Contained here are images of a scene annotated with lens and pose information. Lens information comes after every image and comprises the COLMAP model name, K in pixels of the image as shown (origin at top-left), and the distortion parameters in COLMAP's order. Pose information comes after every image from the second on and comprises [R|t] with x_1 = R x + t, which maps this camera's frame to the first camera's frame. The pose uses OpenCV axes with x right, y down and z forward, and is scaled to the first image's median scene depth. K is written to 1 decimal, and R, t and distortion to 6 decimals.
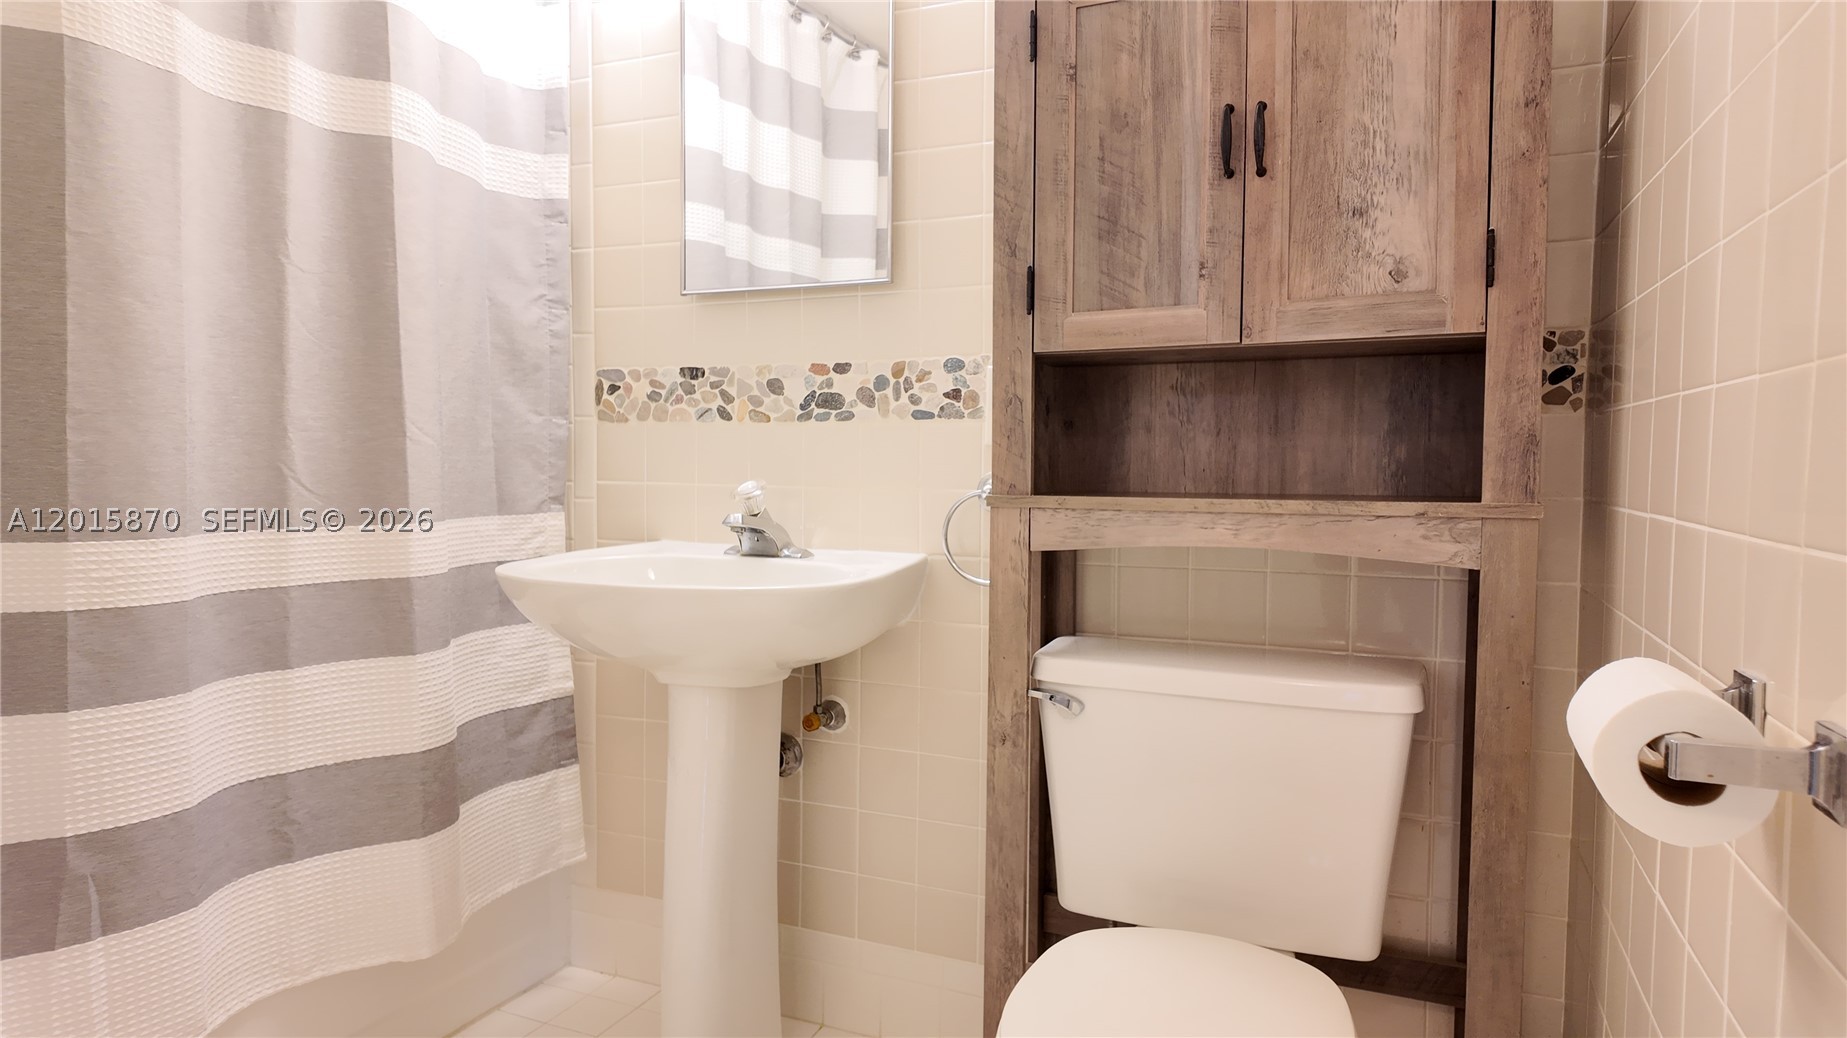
lens RADIAL K [[1082.0, 0, 916.8], [0, 1082.0, 508.4], [0, 0, 1]] dist [0.049504, -0.046873]
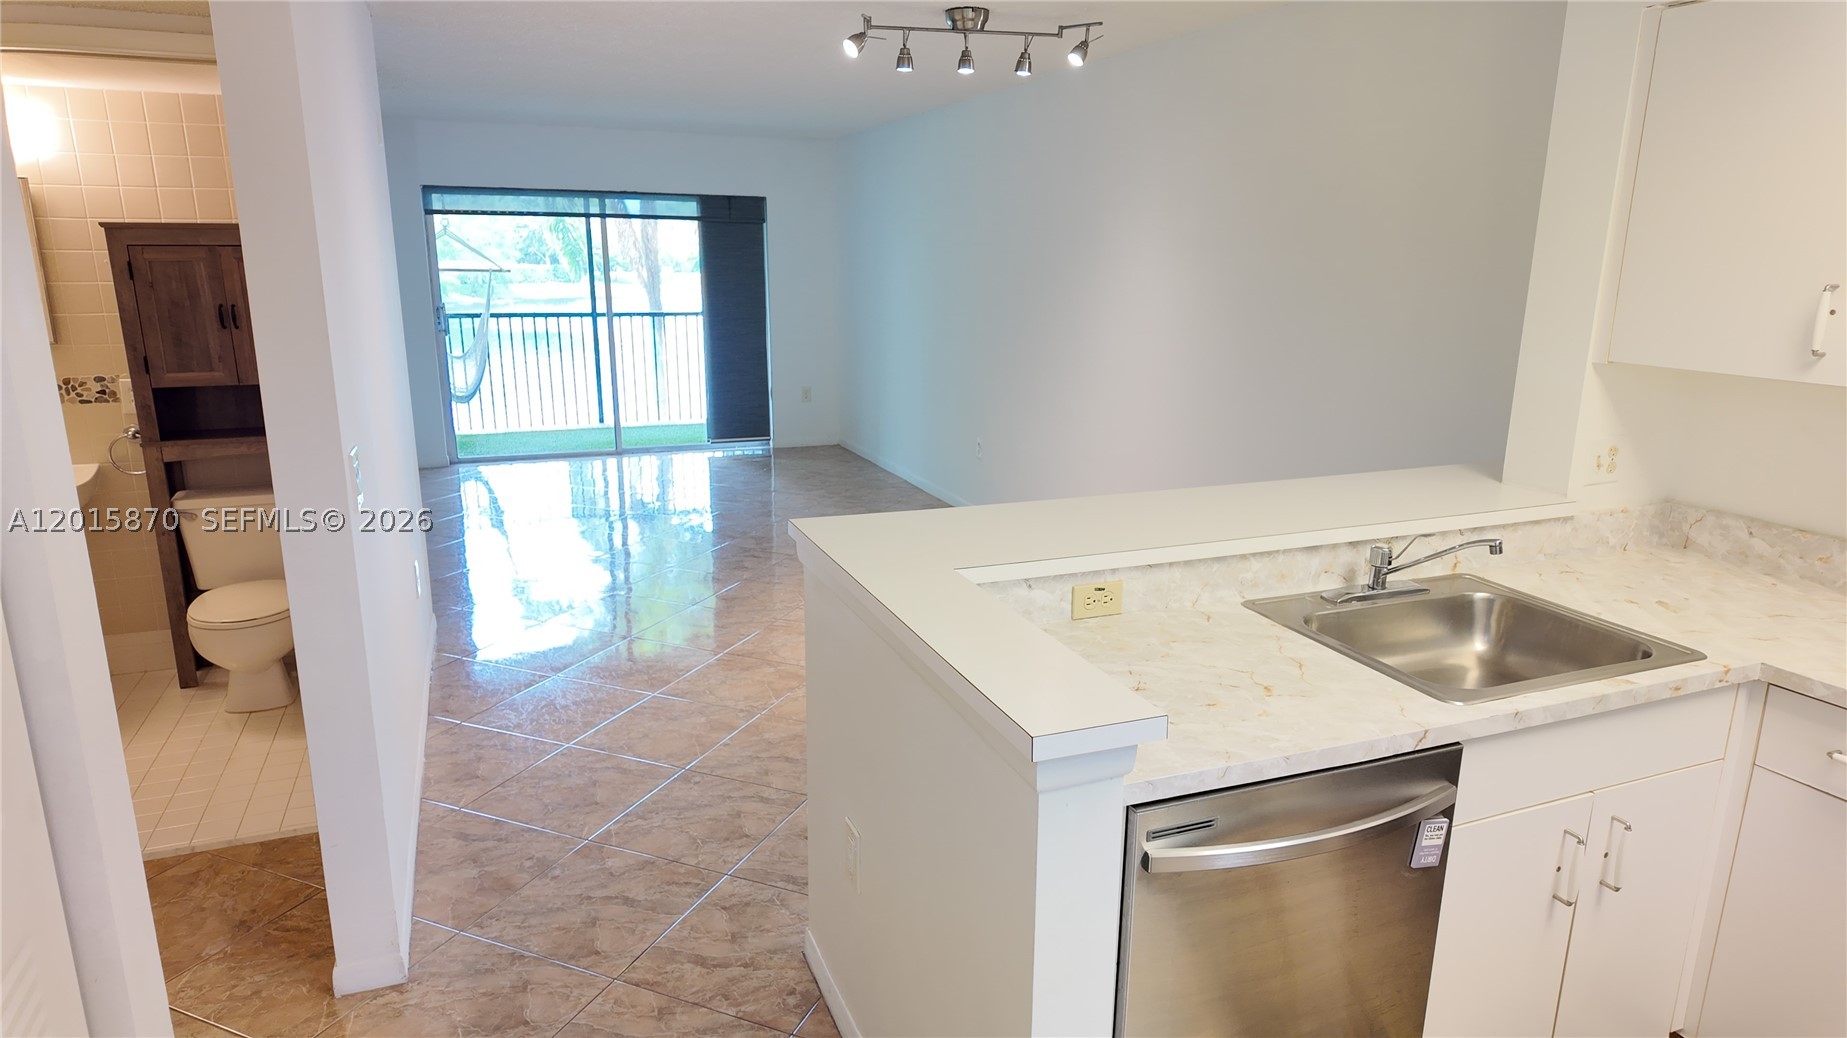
lens RADIAL K [[1082.0, 0, 927.6], [0, 1082.0, 522.6], [0, 0, 1]] dist [0.049504, -0.046873]
pose [[0.702749, -0.170229, 0.690772, -0.448196], [0.033269, 0.977753, 0.207104, -0.302263], [-0.710660, -0.122561, 0.692778, -2.156294]]
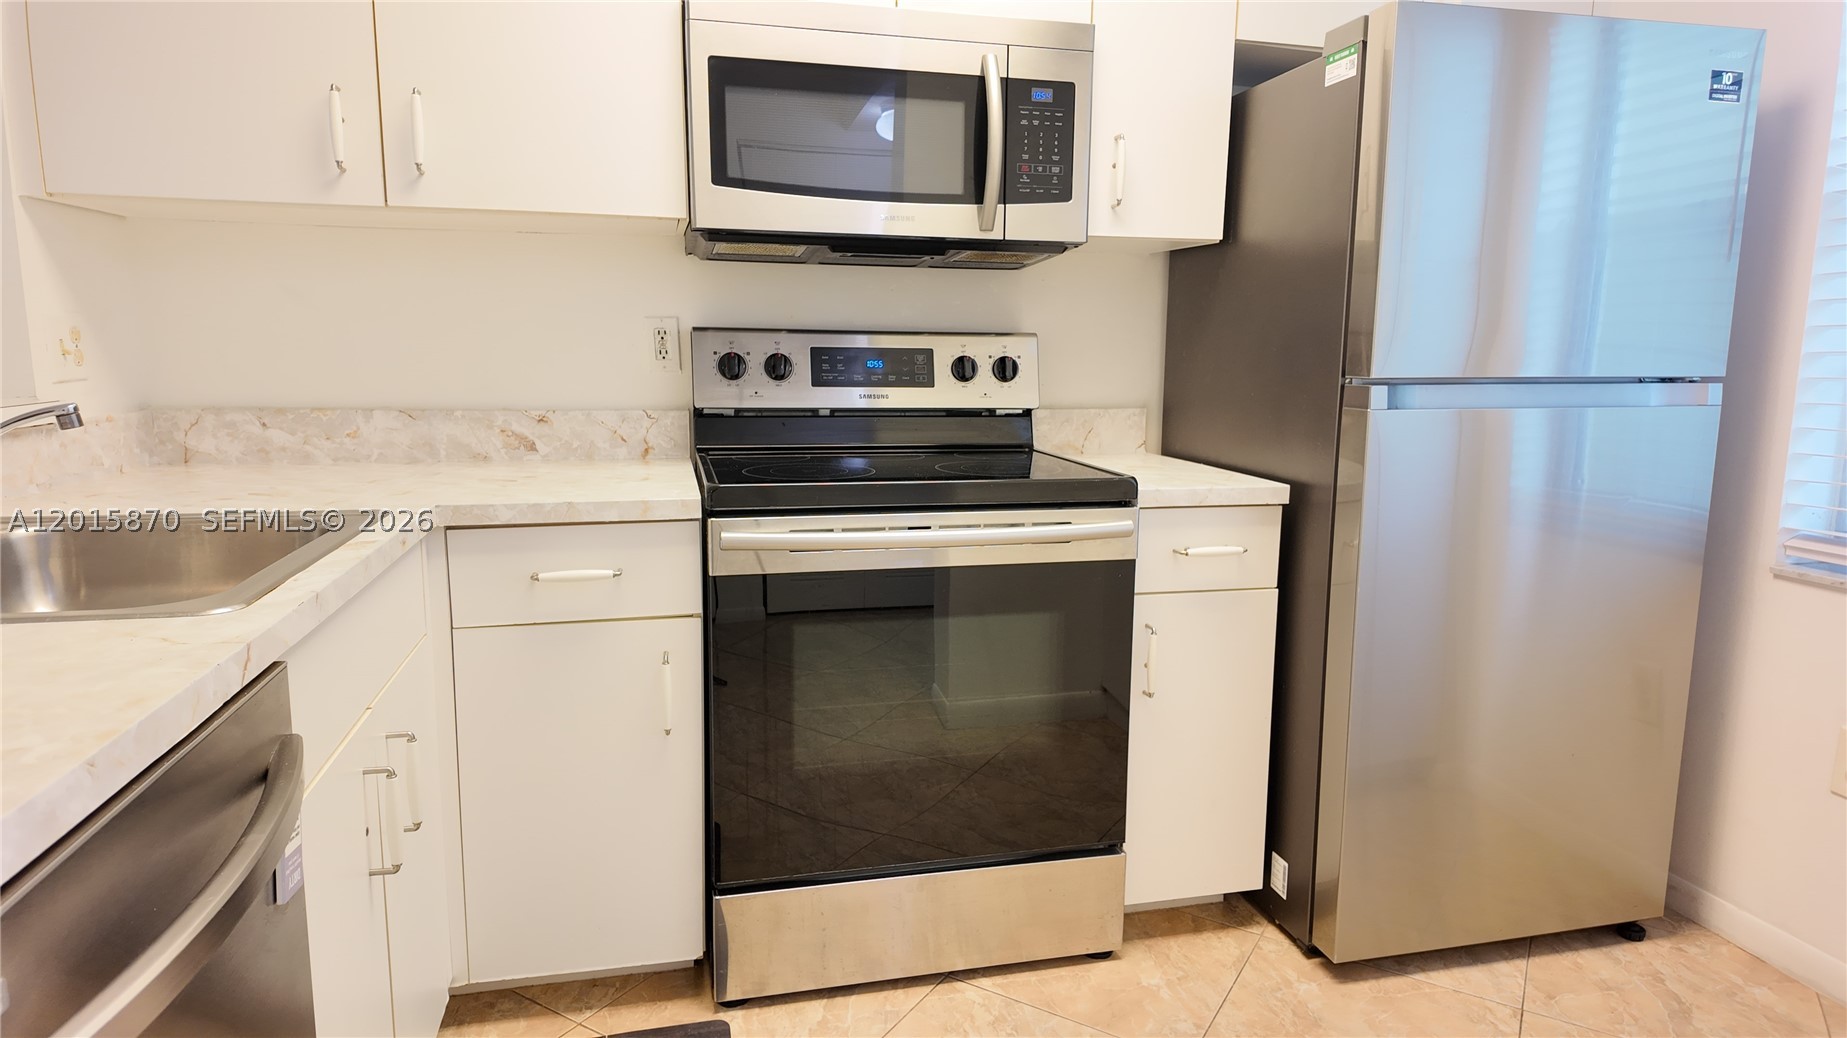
lens RADIAL K [[1082.0, 0, 927.6], [0, 1082.0, 525.2], [0, 0, 1]] dist [0.049504, -0.046873]
pose [[-0.600748, -0.139480, 0.787177, -0.036628], [0.032629, 0.979563, 0.198471, -0.012872], [-0.798772, 0.144916, -0.583920, -1.717519]]
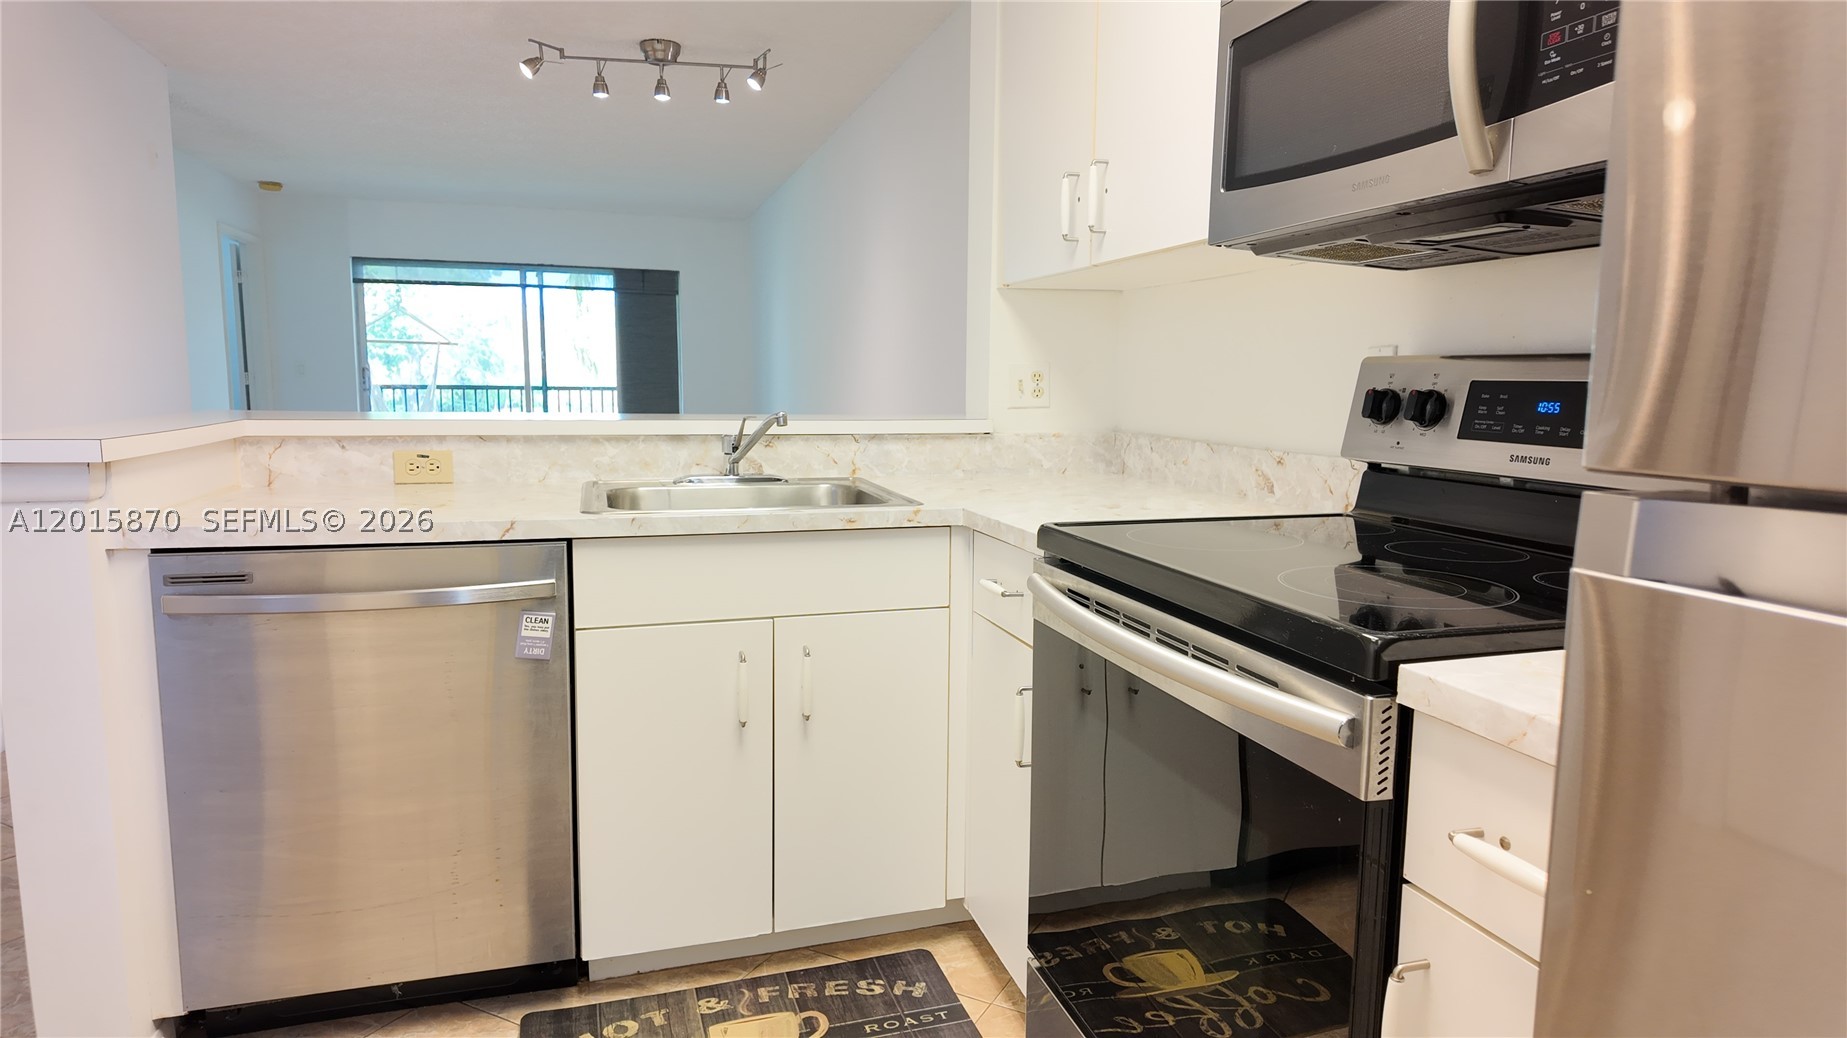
lens RADIAL K [[1082.0, 0, 933.3], [0, 1082.0, 526.0], [0, 0, 1]] dist [0.049504, -0.046873]
pose [[0.760506, -0.083427, 0.643950, 0.233821], [0.028692, 0.995061, 0.095030, 0.063628], [-0.648697, -0.053795, 0.759143, -3.006830]]
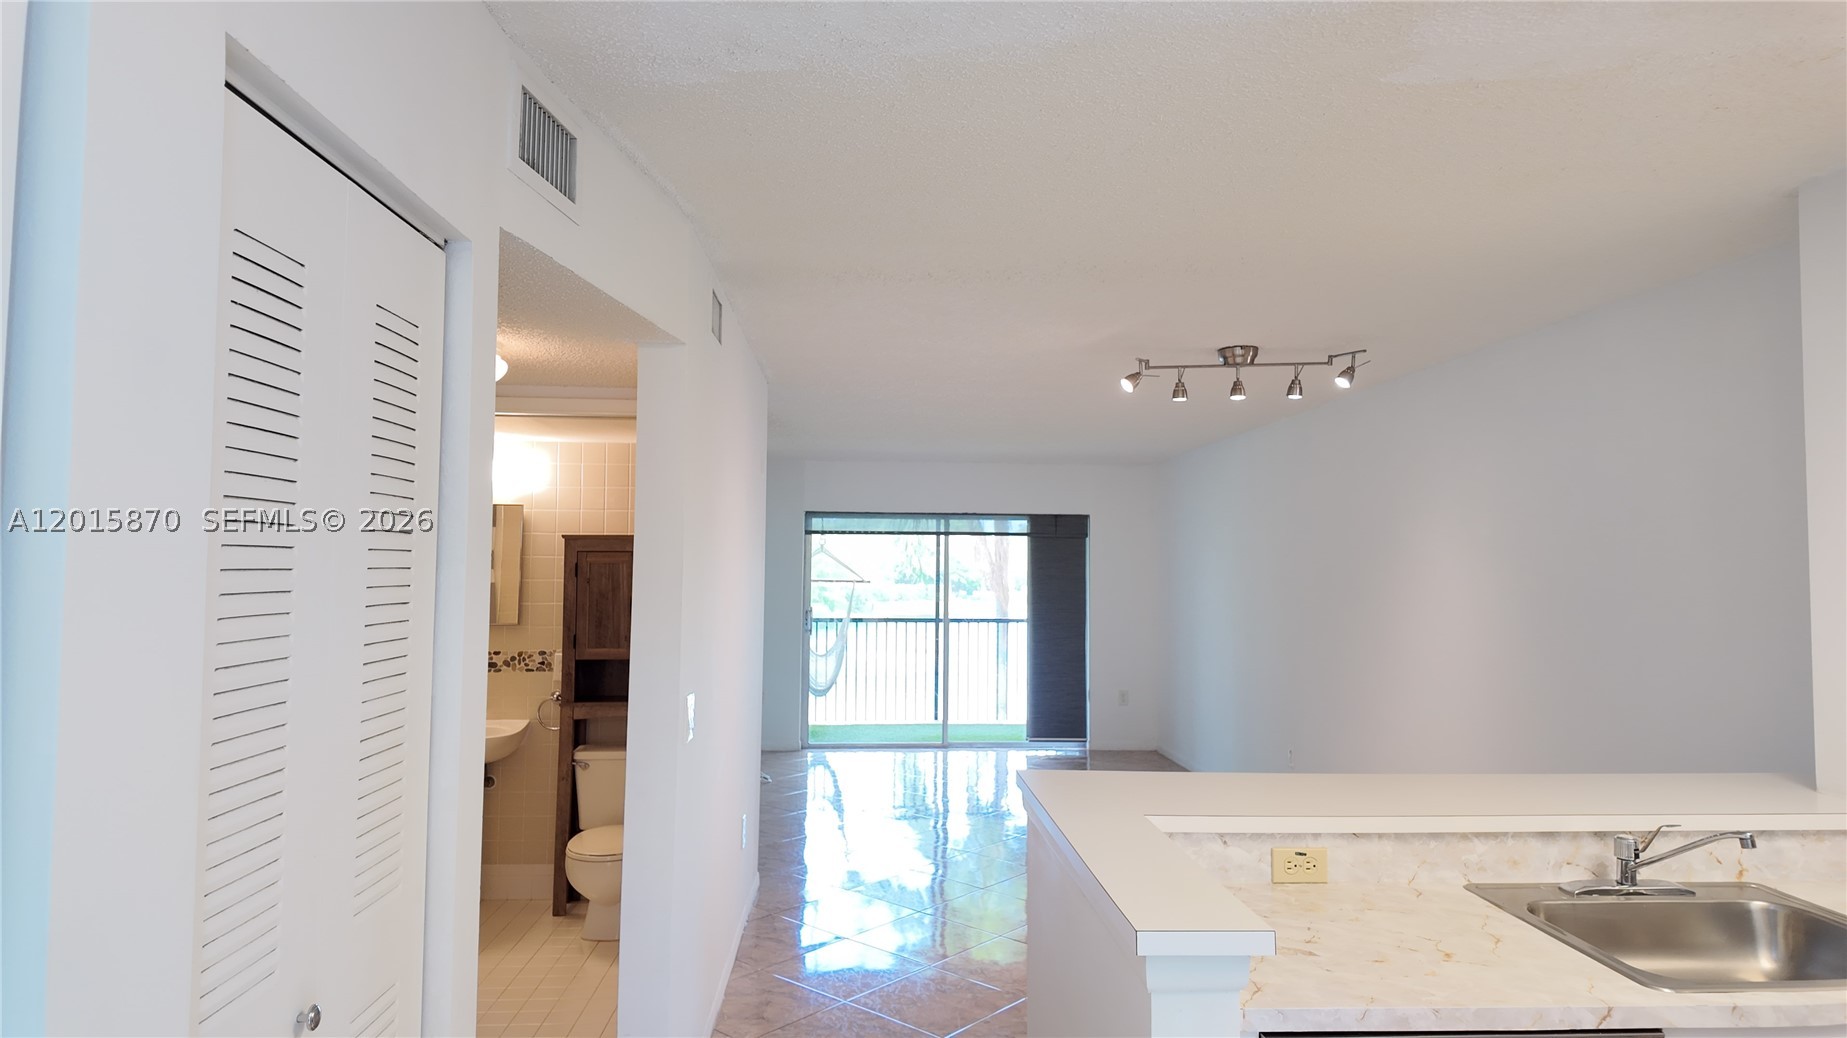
lens RADIAL K [[1082.0, 0, 931.3], [0, 1082.0, 517.0], [0, 0, 1]] dist [0.049504, -0.046873]
pose [[0.889778, 0.026036, 0.455651, -0.446046], [0.019502, 0.995291, -0.094955, -0.234945], [-0.455977, 0.093375, 0.885080, -2.463967]]
